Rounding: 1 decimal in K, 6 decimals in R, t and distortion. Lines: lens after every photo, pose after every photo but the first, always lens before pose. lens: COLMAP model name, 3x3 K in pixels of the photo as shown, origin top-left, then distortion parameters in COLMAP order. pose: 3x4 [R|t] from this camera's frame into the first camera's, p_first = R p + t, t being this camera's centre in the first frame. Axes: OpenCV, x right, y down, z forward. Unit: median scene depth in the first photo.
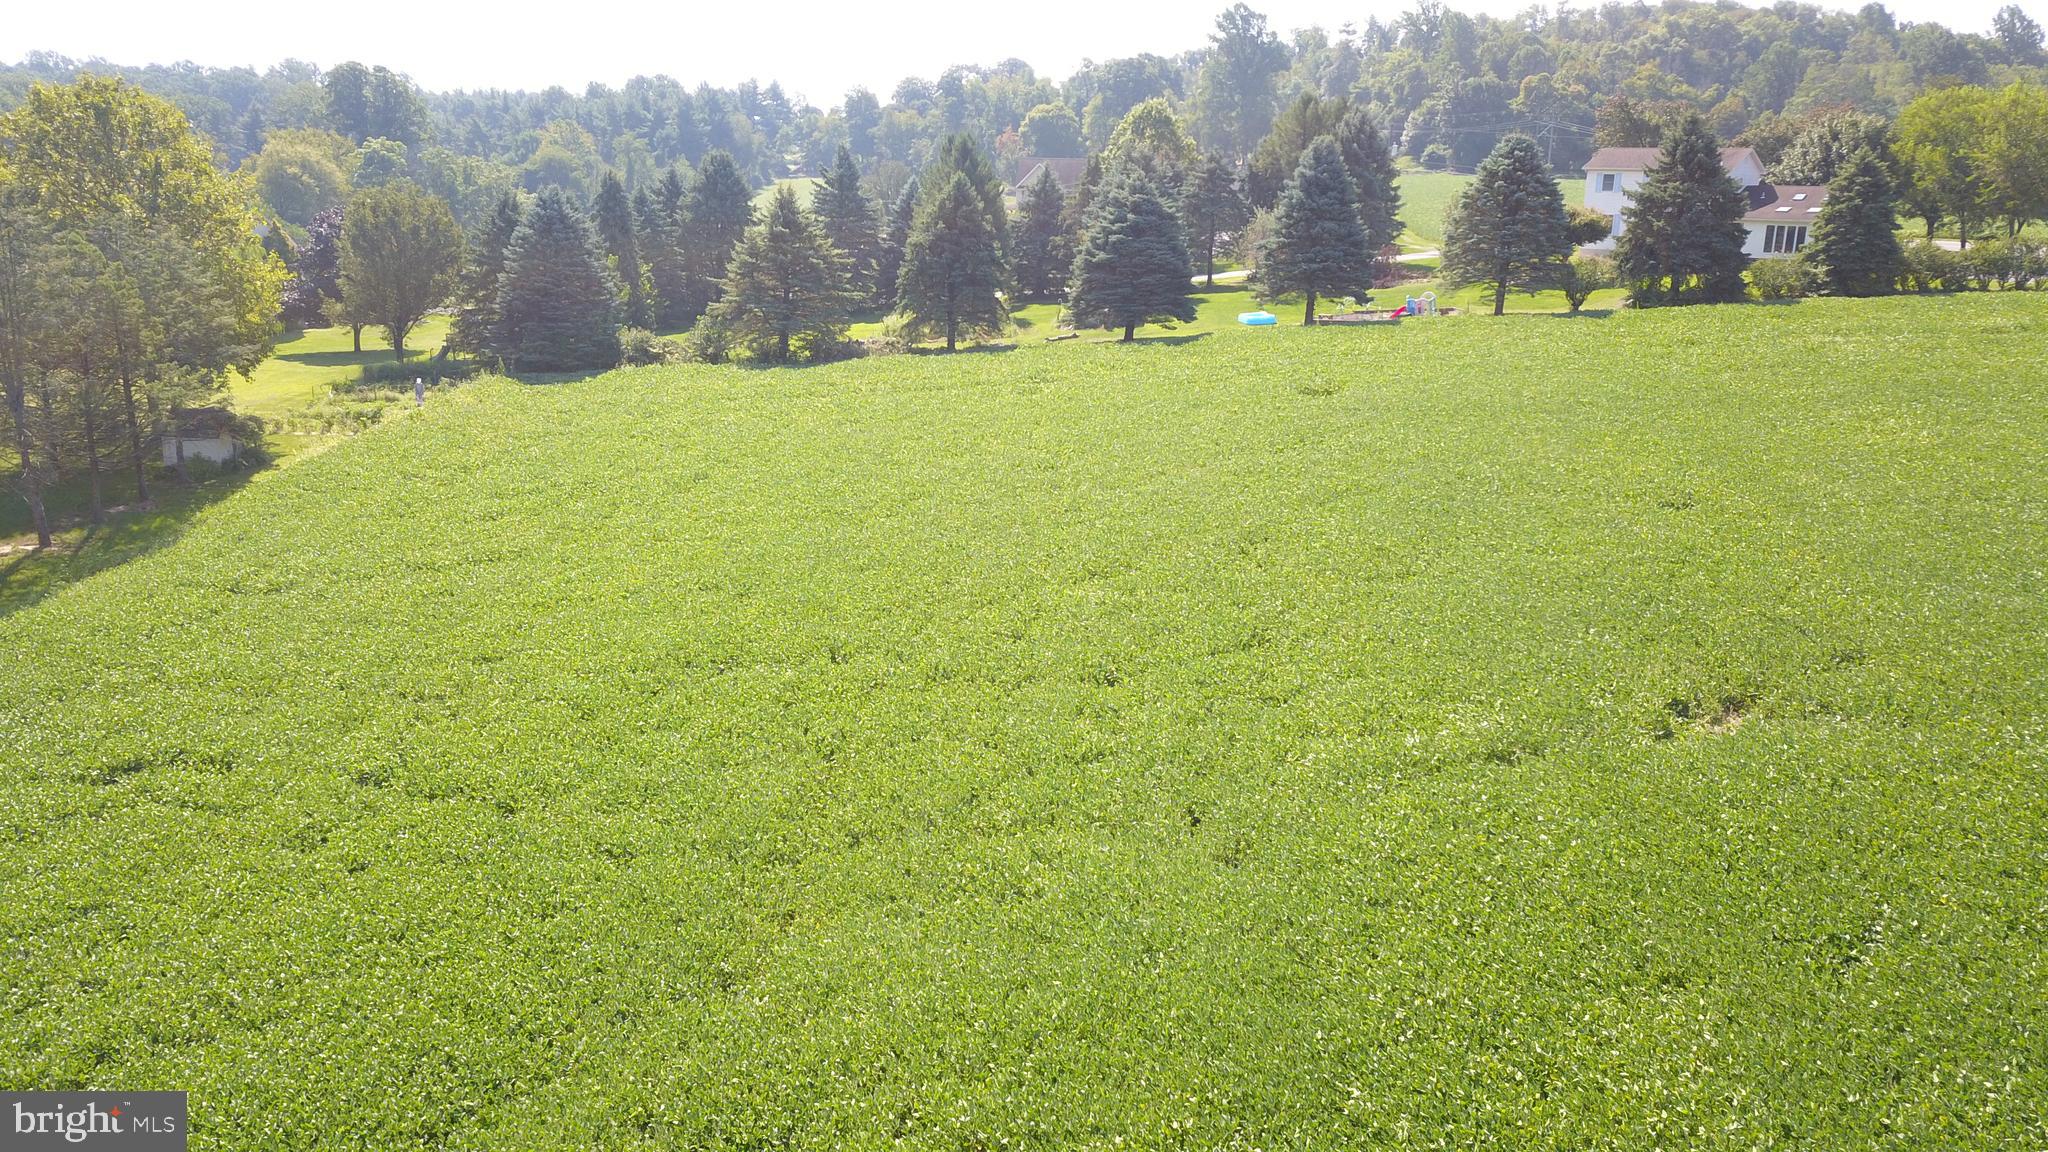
lens RADIAL K [[1587.0, 0, 1015.3], [0, 1587.0, 578.3], [0, 0, 1]] dist [-0.000620, 0.016756]
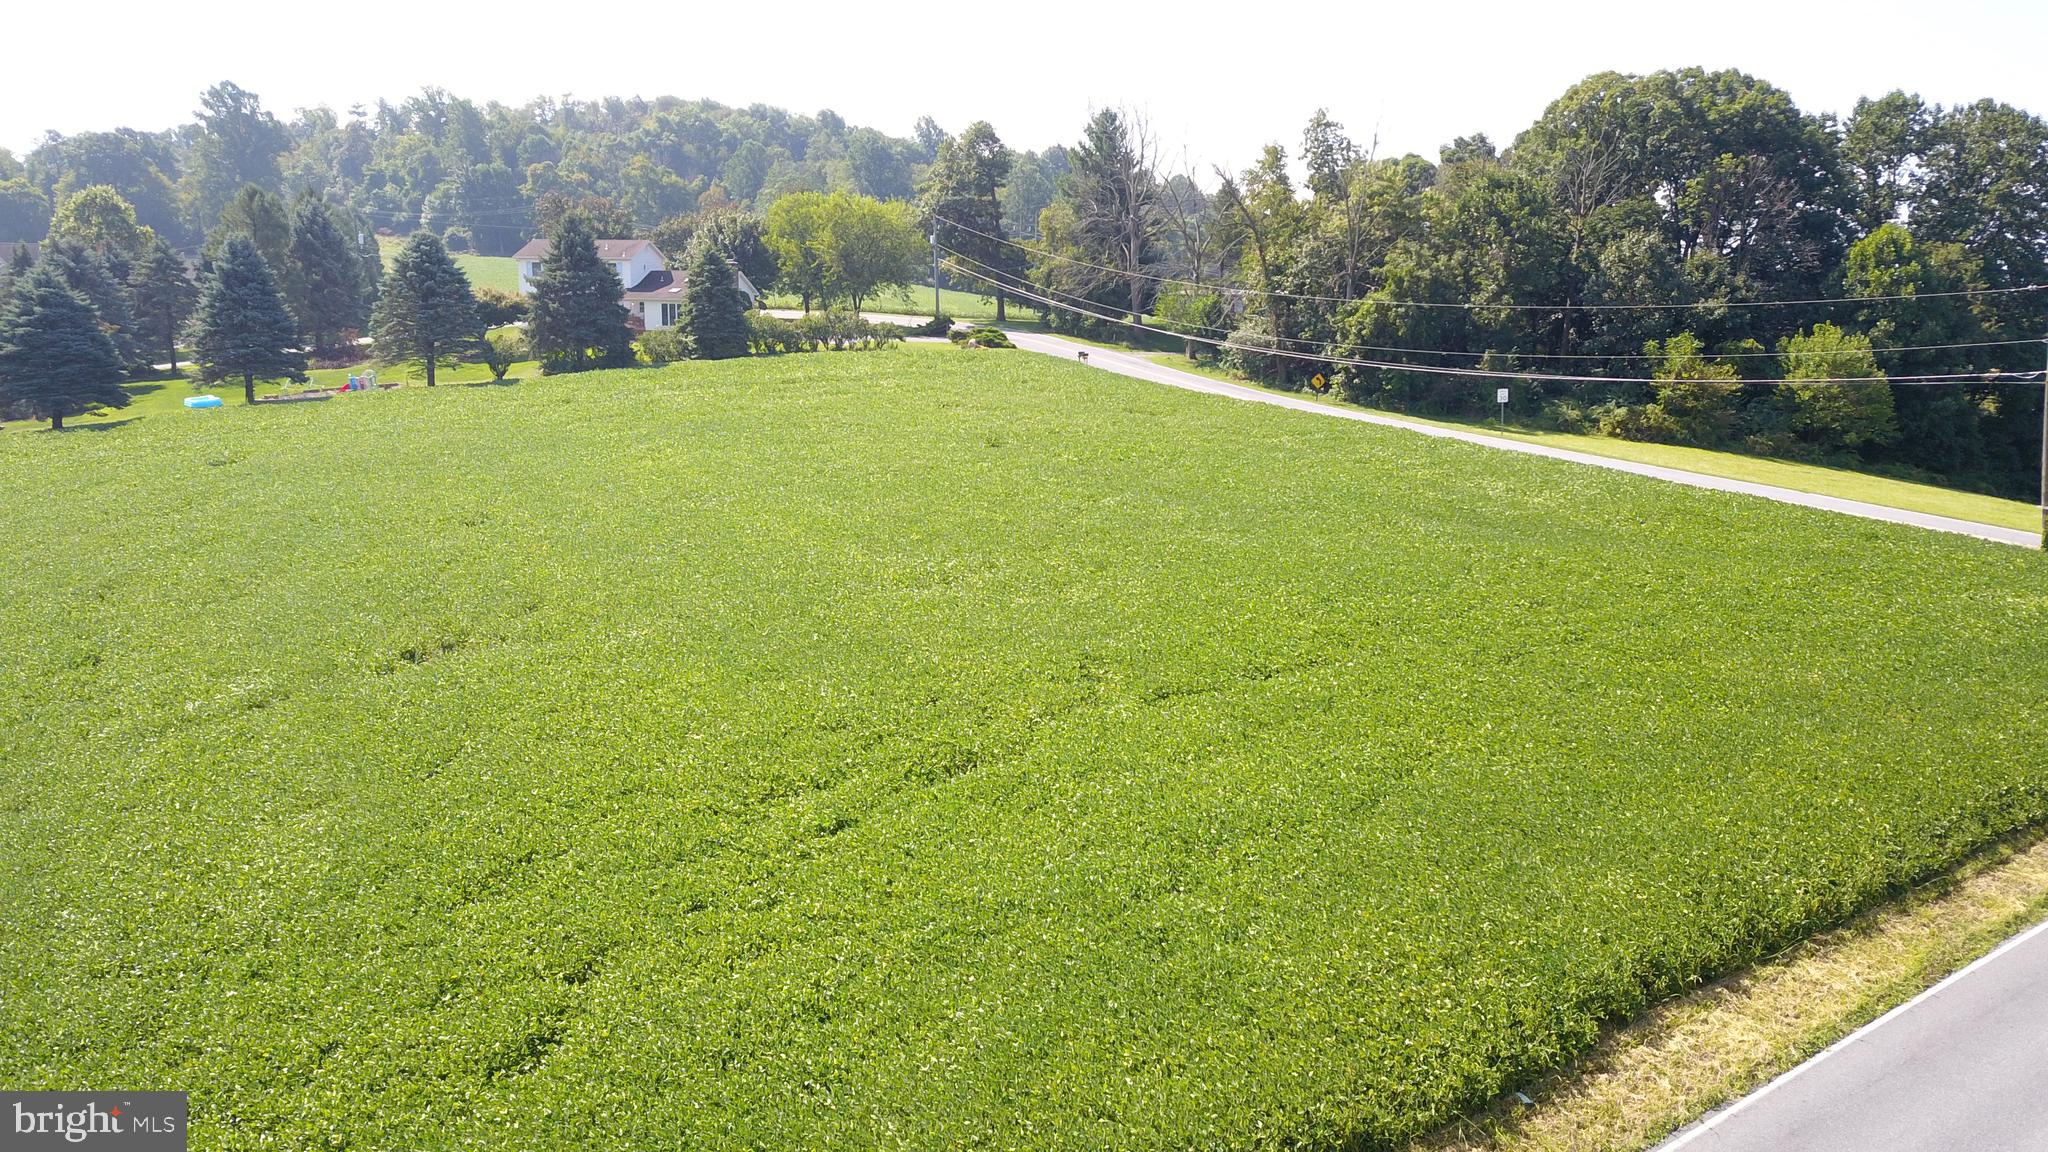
lens RADIAL K [[1587.0, 0, 1015.3], [0, 1587.0, 578.3], [0, 0, 1]] dist [-0.000620, 0.016756]
pose [[0.848664, -0.112447, 0.516841, 0.056113], [0.135984, 0.990681, -0.007751, 0.036328], [-0.511153, 0.076861, 0.856046, -0.181738]]
